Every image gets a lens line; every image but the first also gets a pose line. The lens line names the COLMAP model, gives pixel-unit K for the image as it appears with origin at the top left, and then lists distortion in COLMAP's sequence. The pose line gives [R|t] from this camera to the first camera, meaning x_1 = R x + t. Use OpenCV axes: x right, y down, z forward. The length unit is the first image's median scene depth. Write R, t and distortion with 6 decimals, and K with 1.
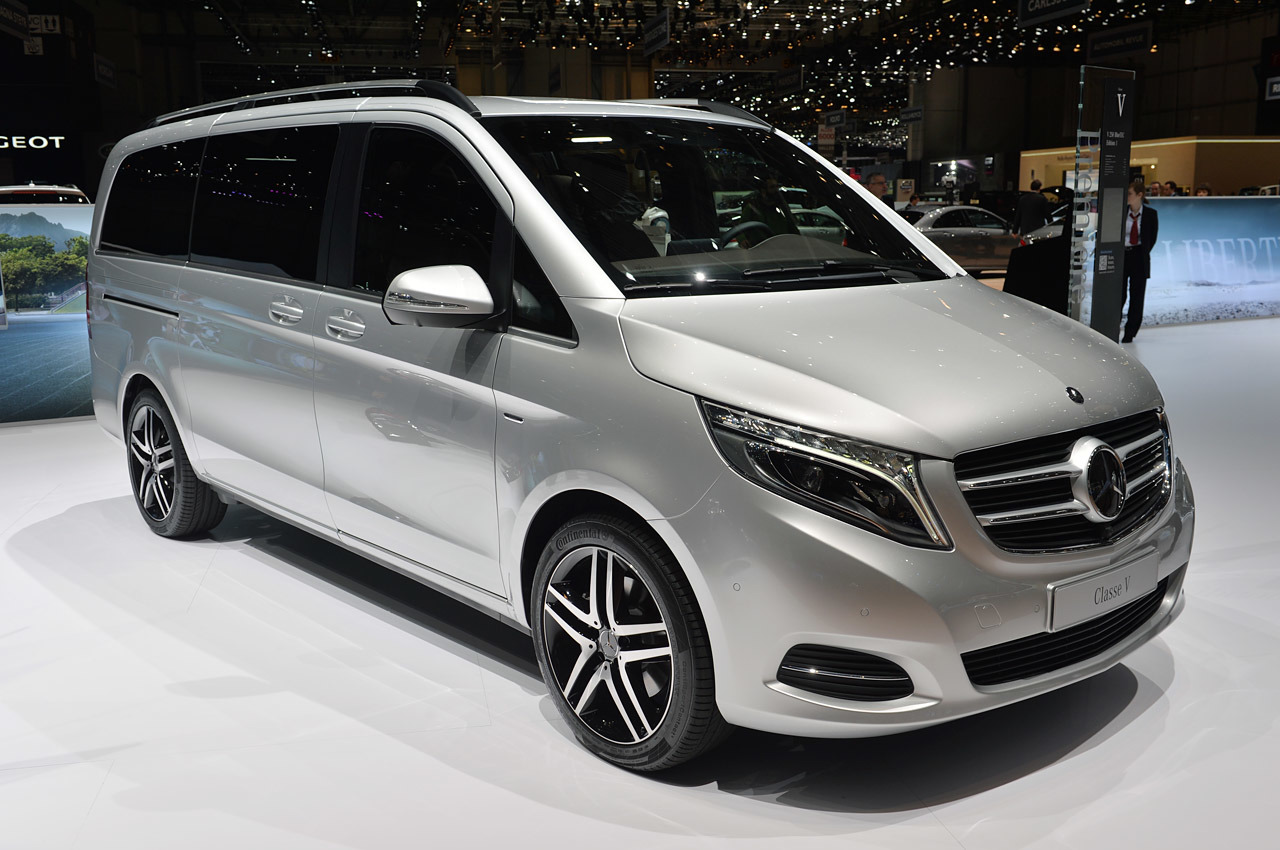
lens RADIAL K [[1236.5, 0, 641.8], [0, 1236.5, 426.0], [0, 0, 1]] dist [-0.015326, 0.000000]
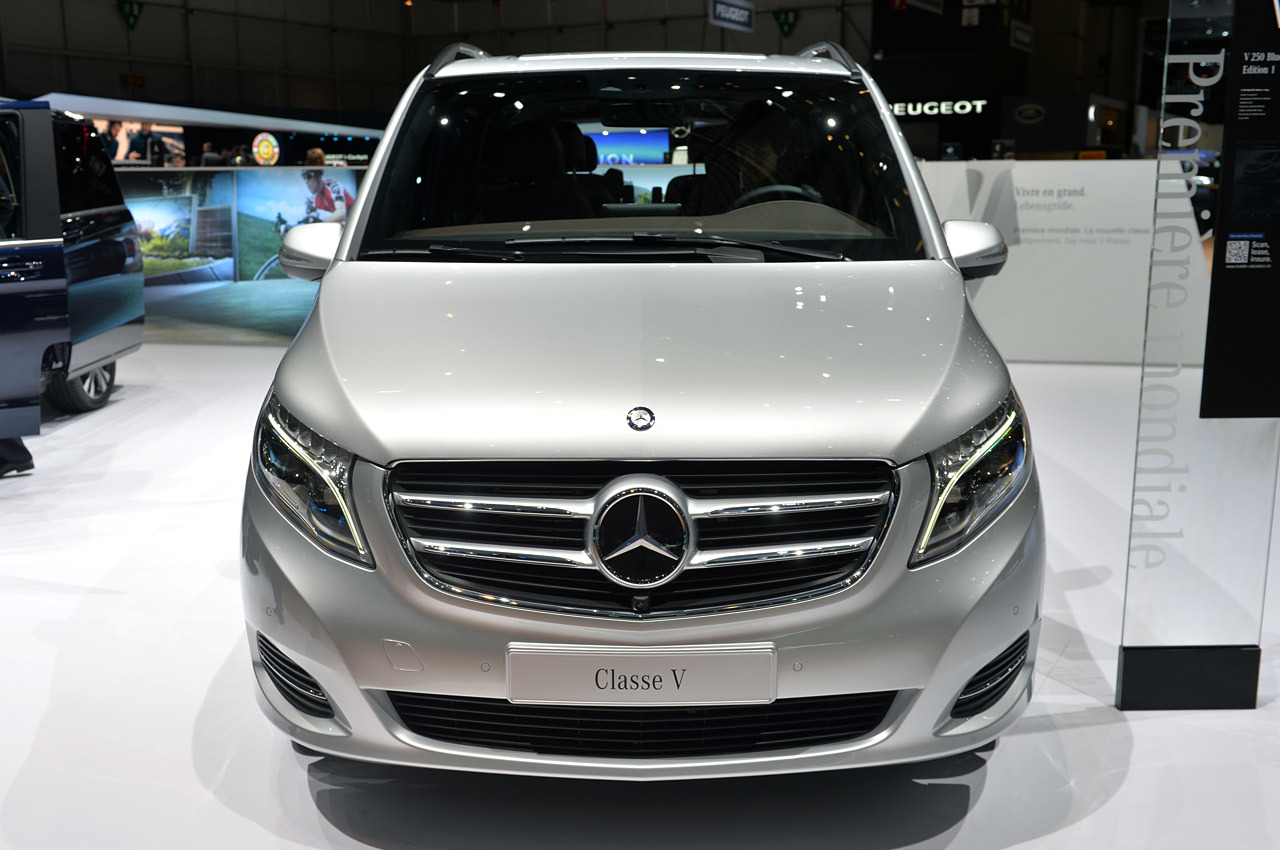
lens RADIAL K [[1213.0, 0, 638.3], [0, 1213.0, 419.8], [0, 0, 1]] dist [-0.007444, 0.000000]
pose [[0.736196, 0.132989, -0.663573, 0.548328], [-0.113016, 0.990893, 0.073205, -0.051131], [0.667265, 0.021101, 0.744521, 0.283462]]
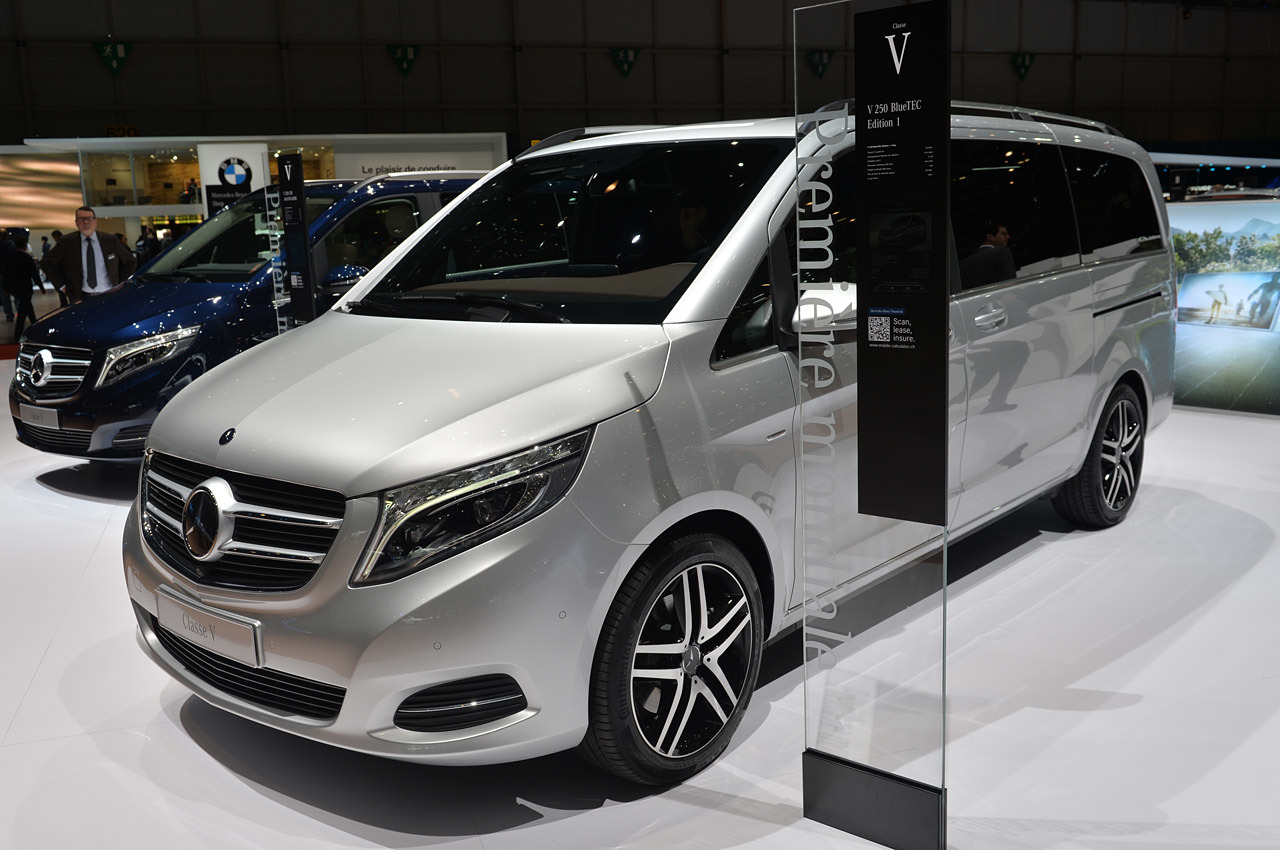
lens RADIAL K [[1136.3, 0, 640.6], [0, 1136.3, 428.0], [0, 0, 1]] dist [-0.010766, -0.002412]
pose [[0.113033, 0.173519, -0.978322, 0.846188], [-0.138540, 0.977767, 0.157414, -0.147069], [0.983885, 0.117743, 0.134559, 0.775169]]
